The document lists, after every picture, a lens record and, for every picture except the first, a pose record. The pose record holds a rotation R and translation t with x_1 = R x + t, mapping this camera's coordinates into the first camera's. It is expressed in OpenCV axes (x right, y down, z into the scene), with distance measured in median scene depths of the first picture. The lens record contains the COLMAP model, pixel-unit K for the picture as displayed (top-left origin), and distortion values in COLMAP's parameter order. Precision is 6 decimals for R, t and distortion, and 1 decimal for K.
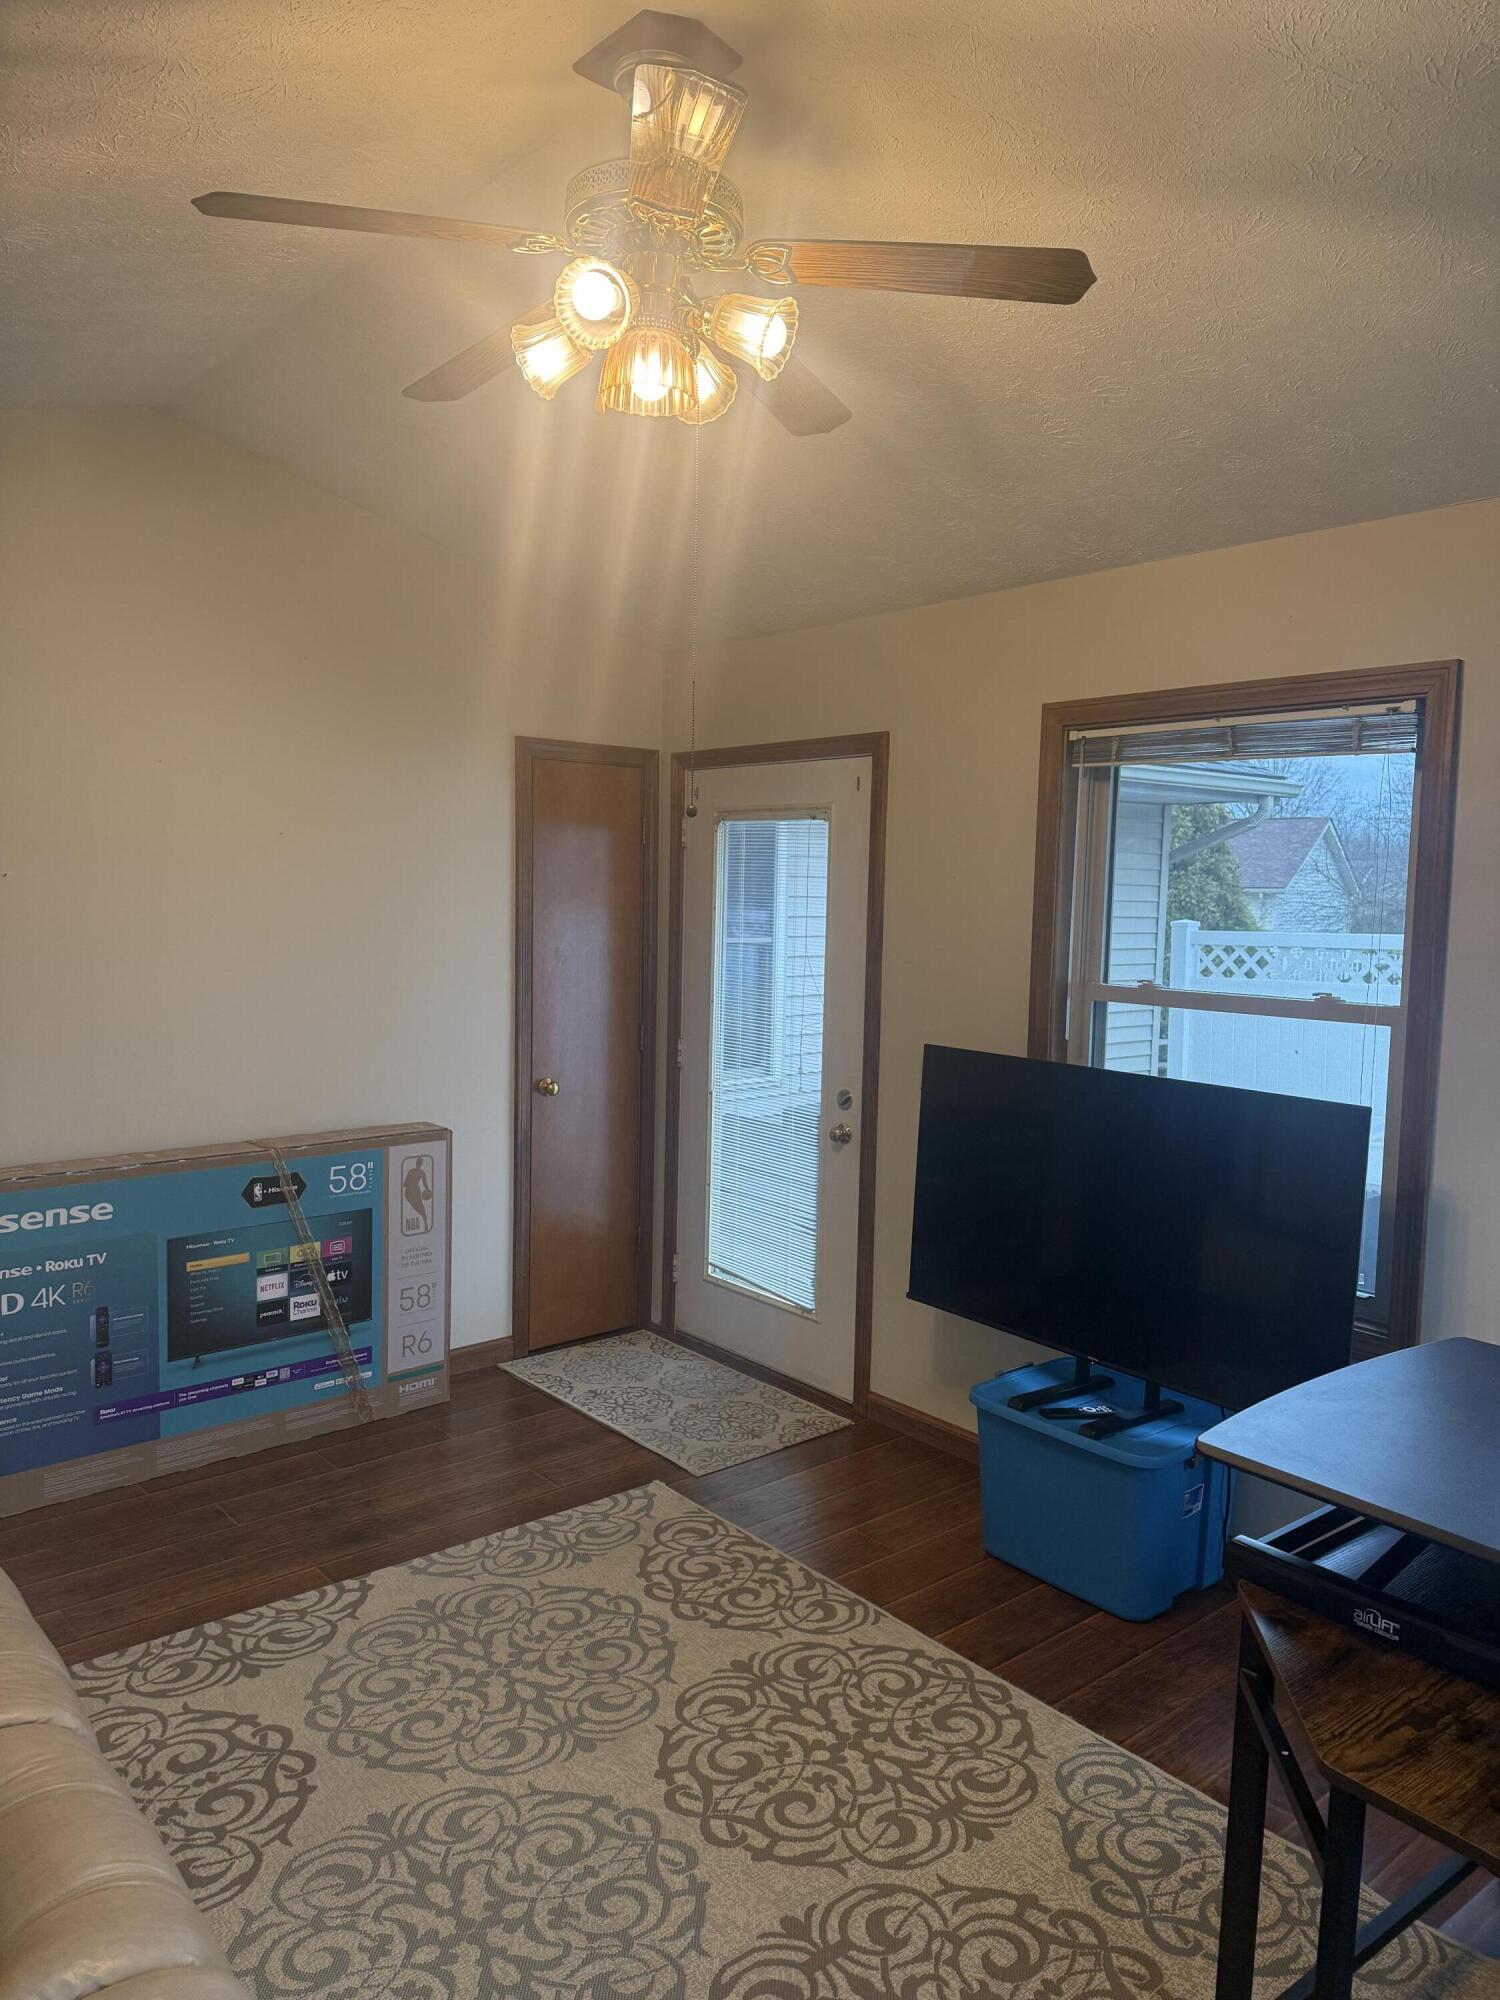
lens RADIAL K [[1397.1, 0, 750.5], [0, 1397.1, 999.0], [0, 0, 1]] dist [0.064894, -0.051851]
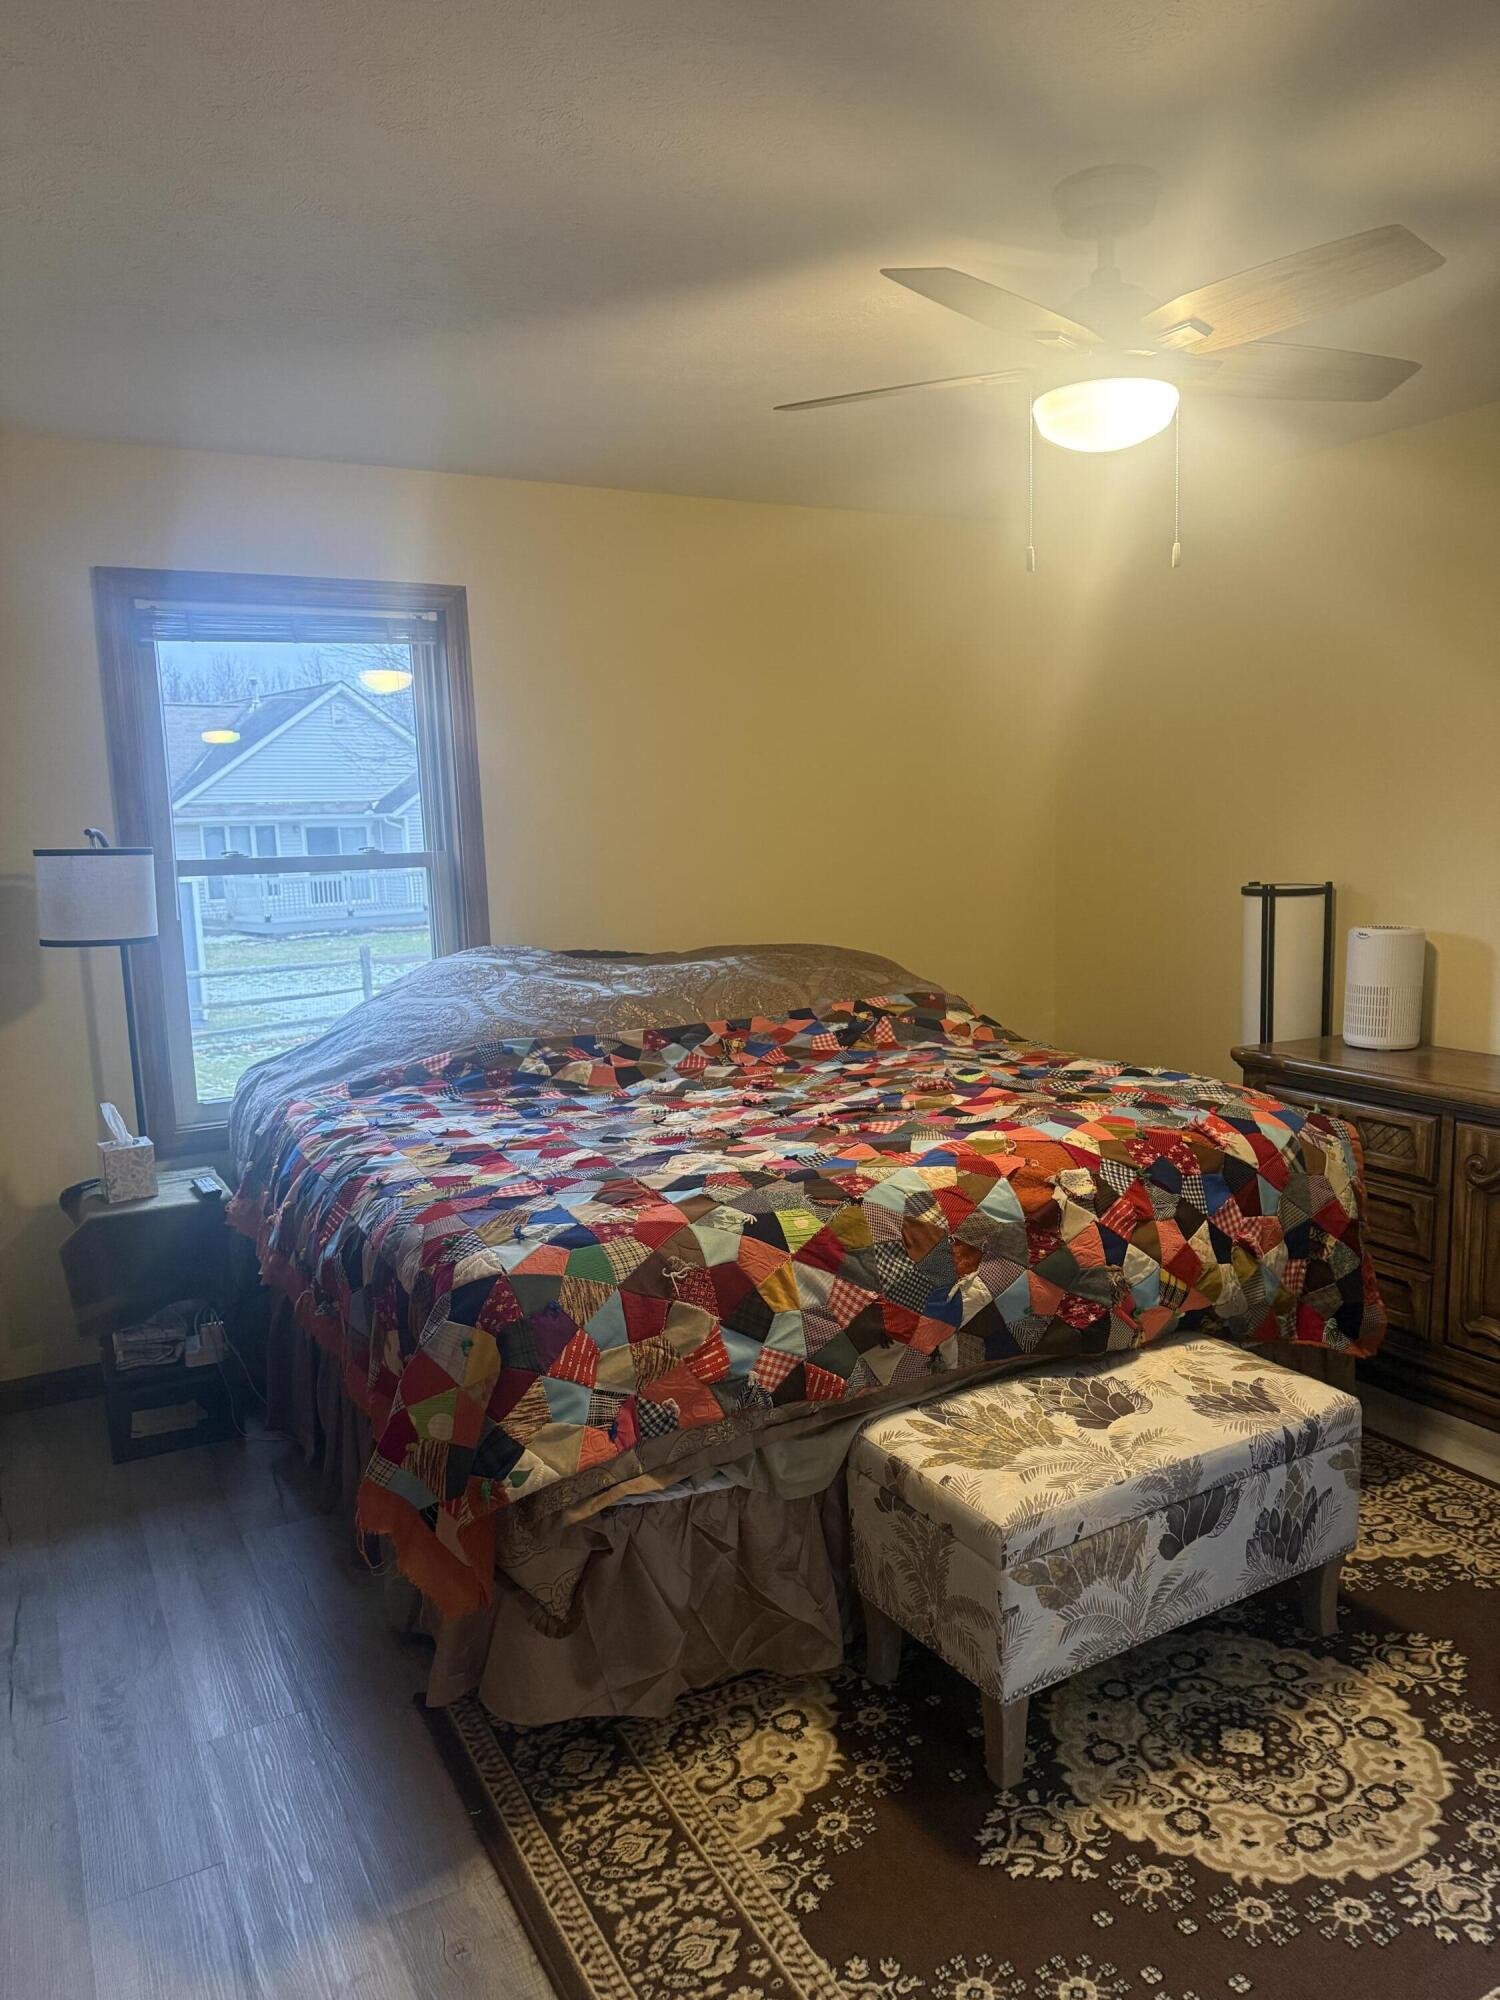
lens RADIAL K [[1397.1, 0, 749.1], [0, 1397.1, 1000.2], [0, 0, 1]] dist [0.064894, -0.051851]
pose [[0.196719, -0.159367, 0.967421, -0.761396], [0.130409, 0.982188, 0.135281, 0.004714], [-0.971748, 0.099548, 0.213998, 0.444361]]
